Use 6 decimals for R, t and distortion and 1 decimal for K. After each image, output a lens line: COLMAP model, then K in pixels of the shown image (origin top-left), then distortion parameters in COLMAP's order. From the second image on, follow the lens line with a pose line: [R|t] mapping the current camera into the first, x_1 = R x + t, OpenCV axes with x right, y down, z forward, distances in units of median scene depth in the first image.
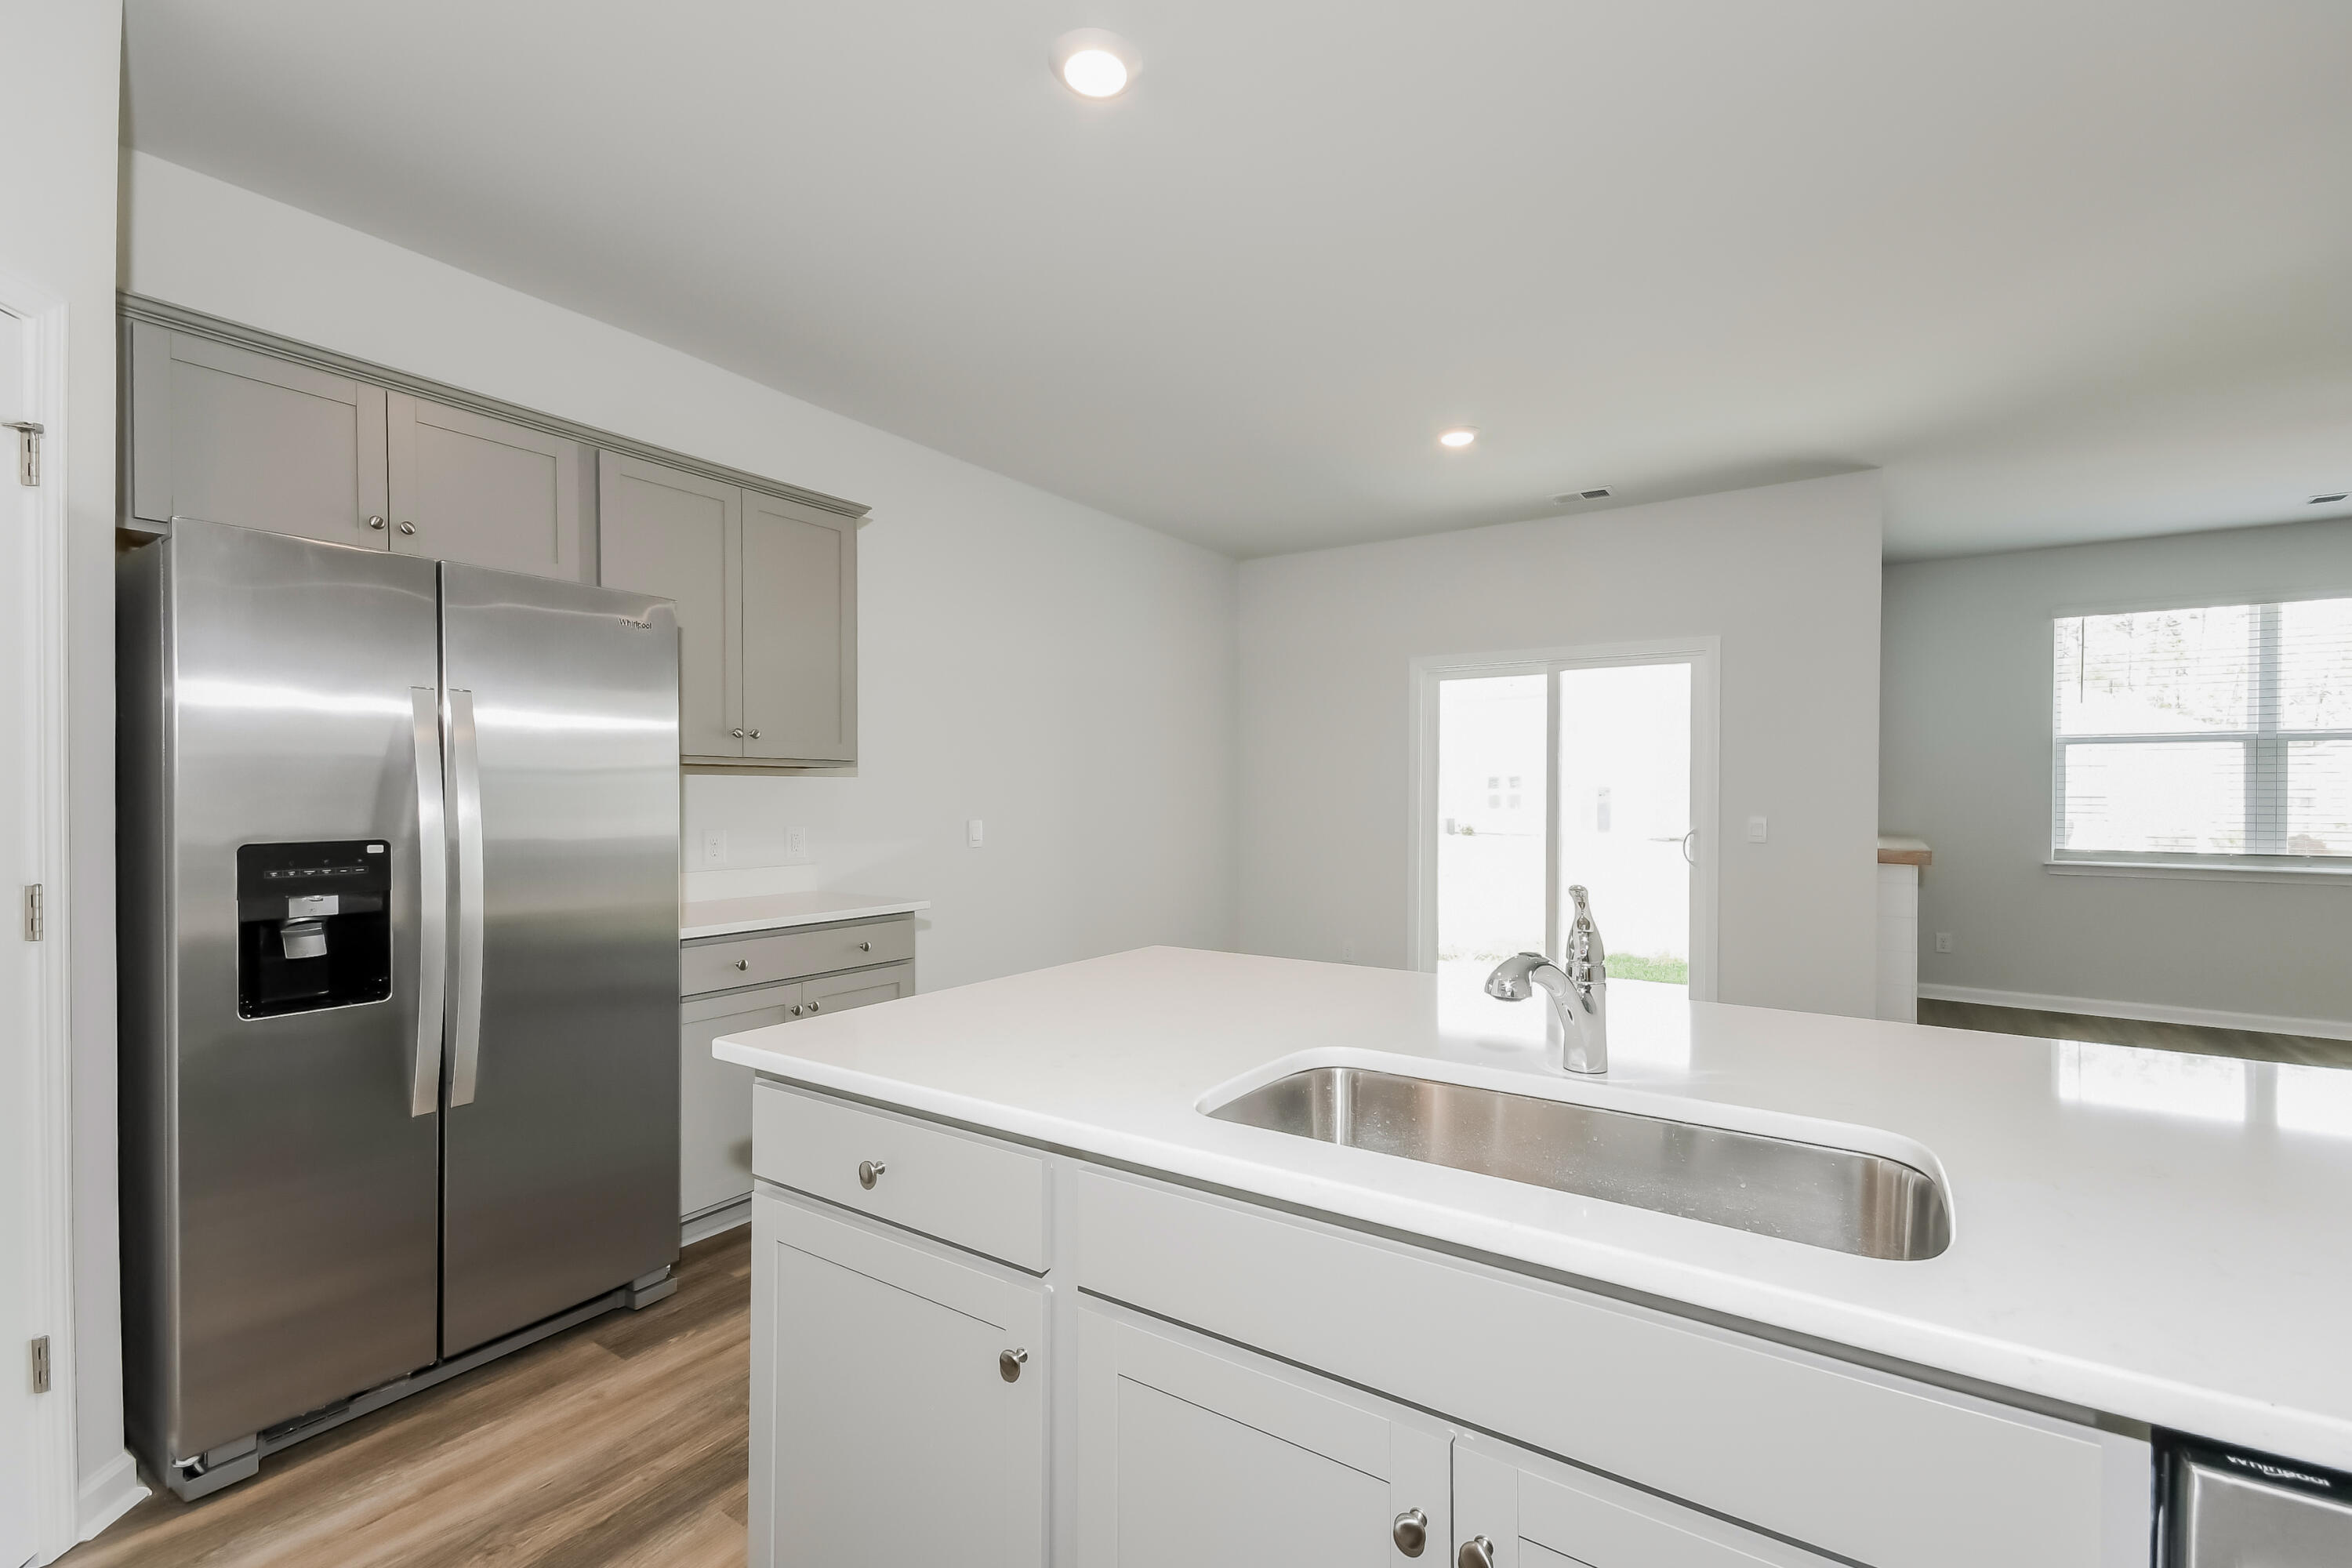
lens RADIAL K [[1021.2, 0, 1175.5], [0, 1021.2, 762.5], [0, 0, 1]] dist [-0.000207, -0.000128]
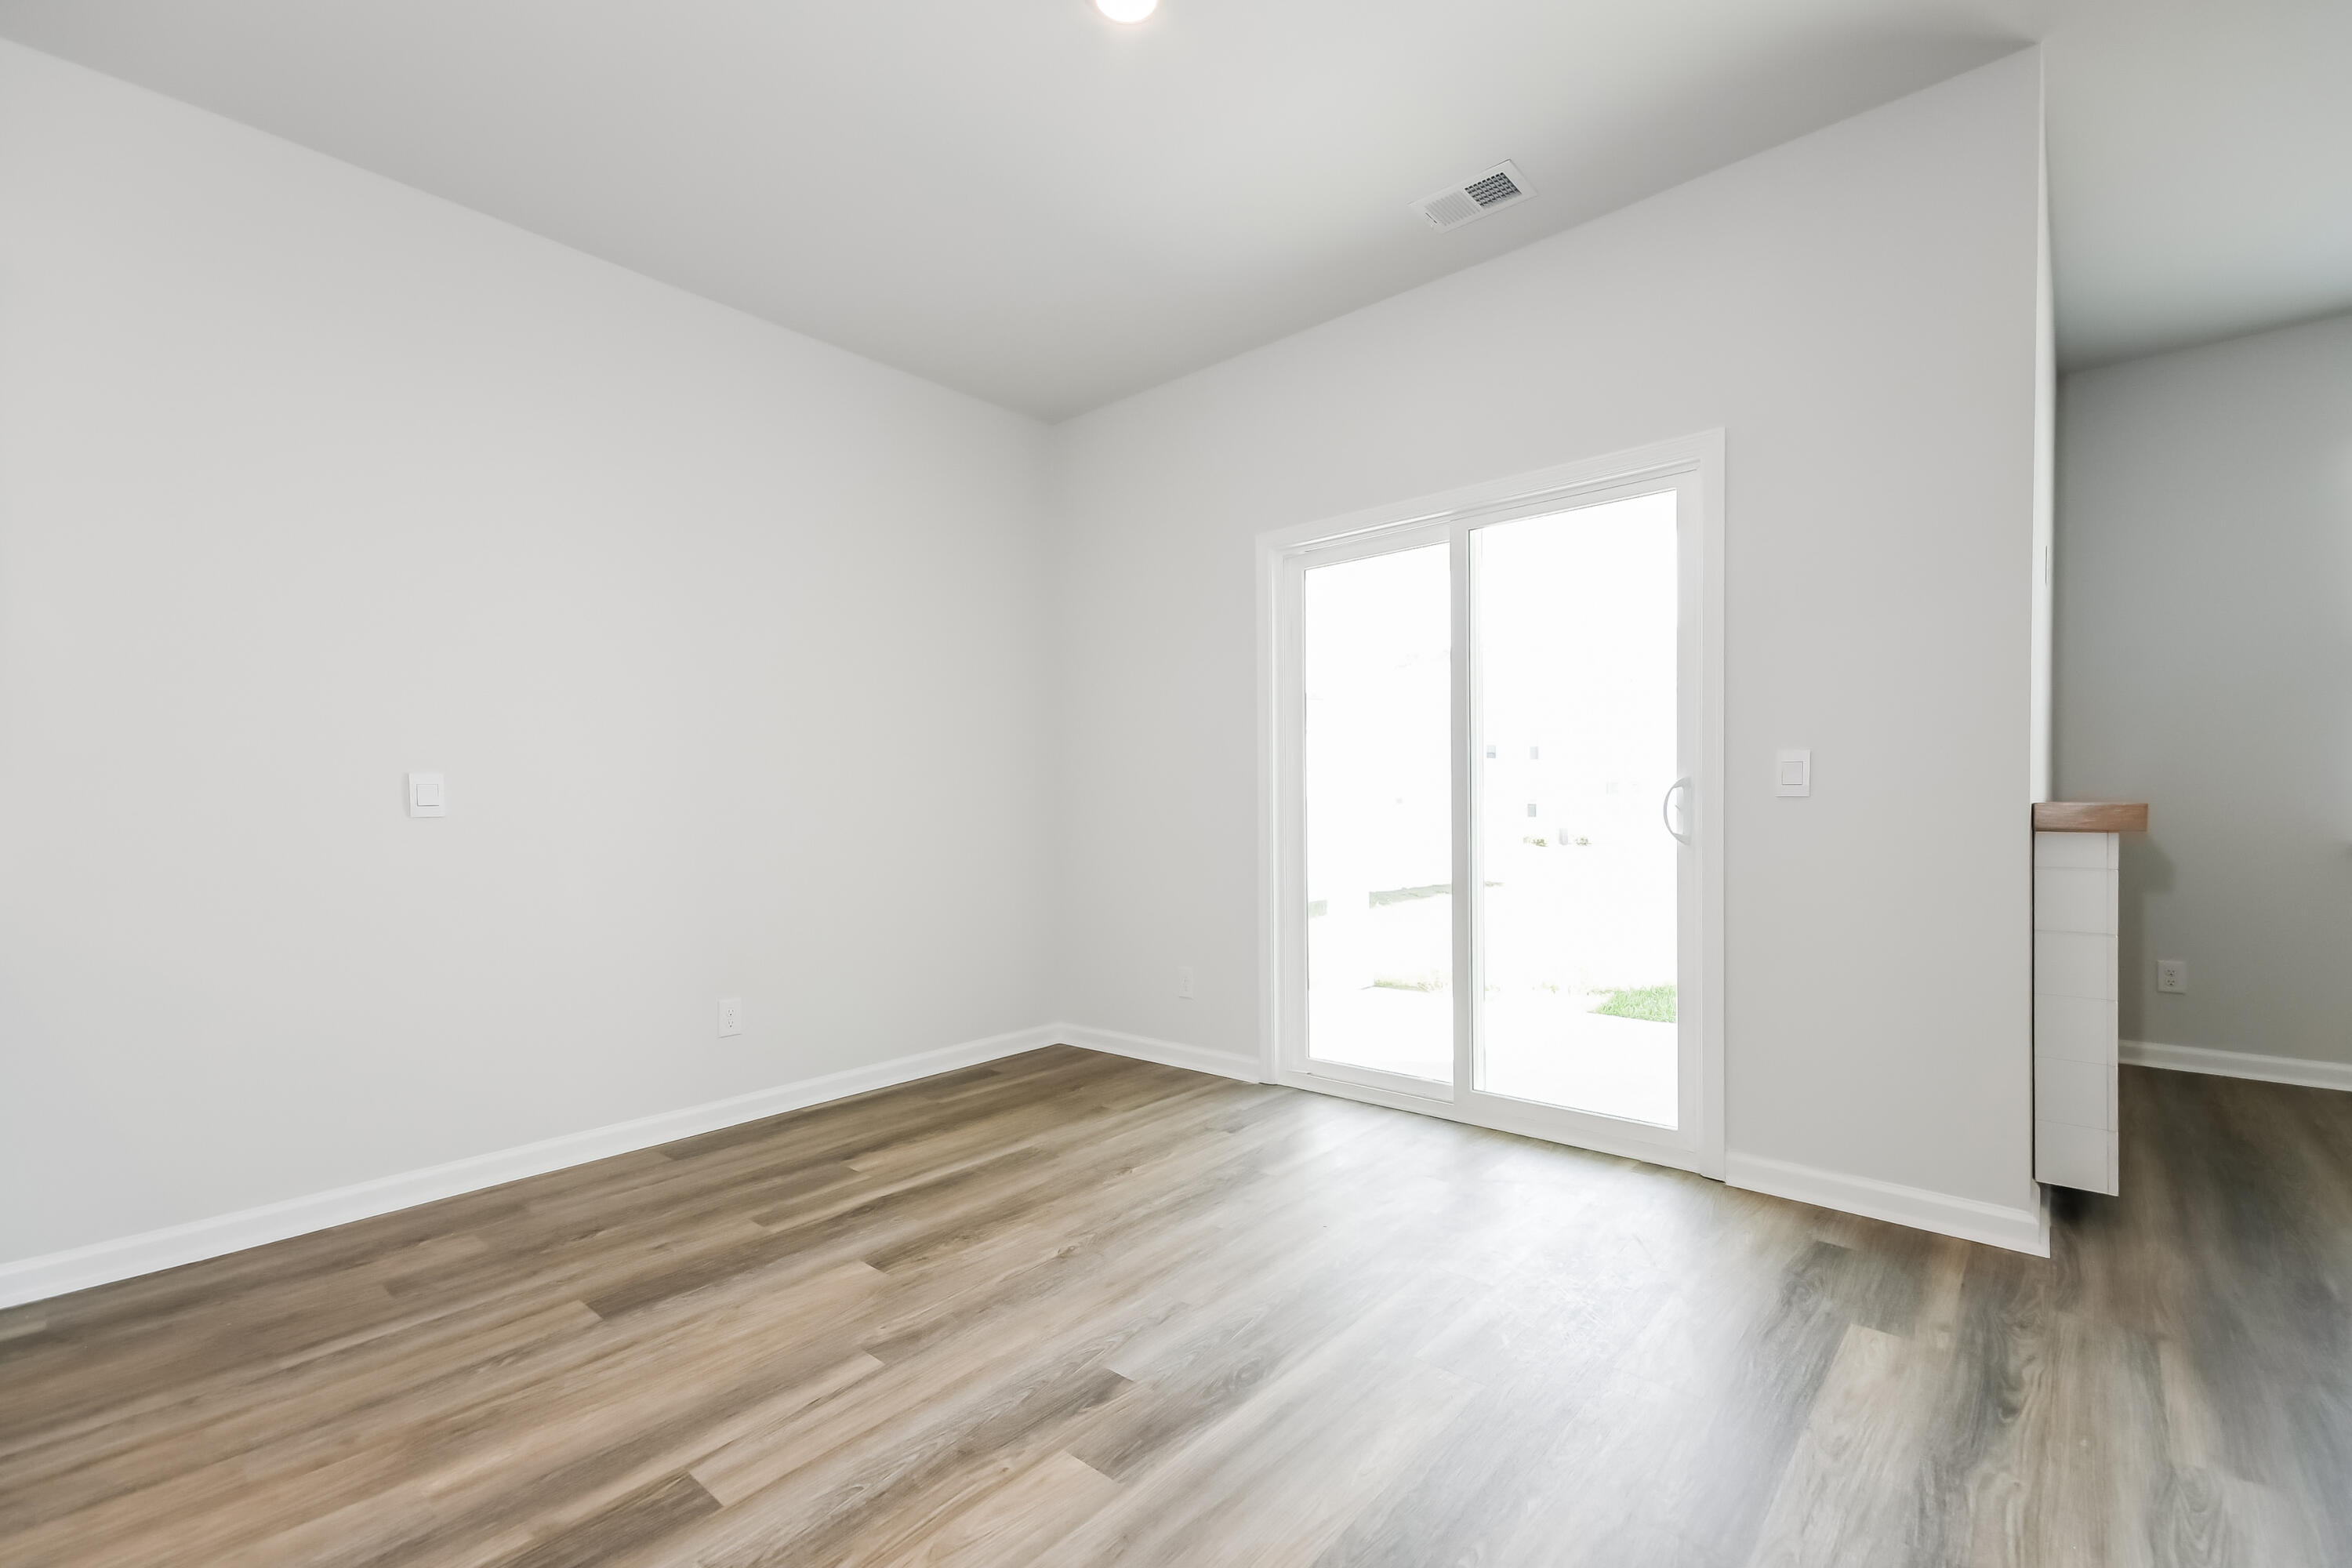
lens RADIAL K [[1004.0, 0, 1176.0], [0, 1004.0, 784.0], [0, 0, 1]] dist [0.013058, -0.000105]
pose [[0.993070, -0.014887, -0.116575, 0.270695], [0.016671, 0.999758, 0.014343, 0.052079], [0.116334, -0.016187, 0.993078, 0.376656]]
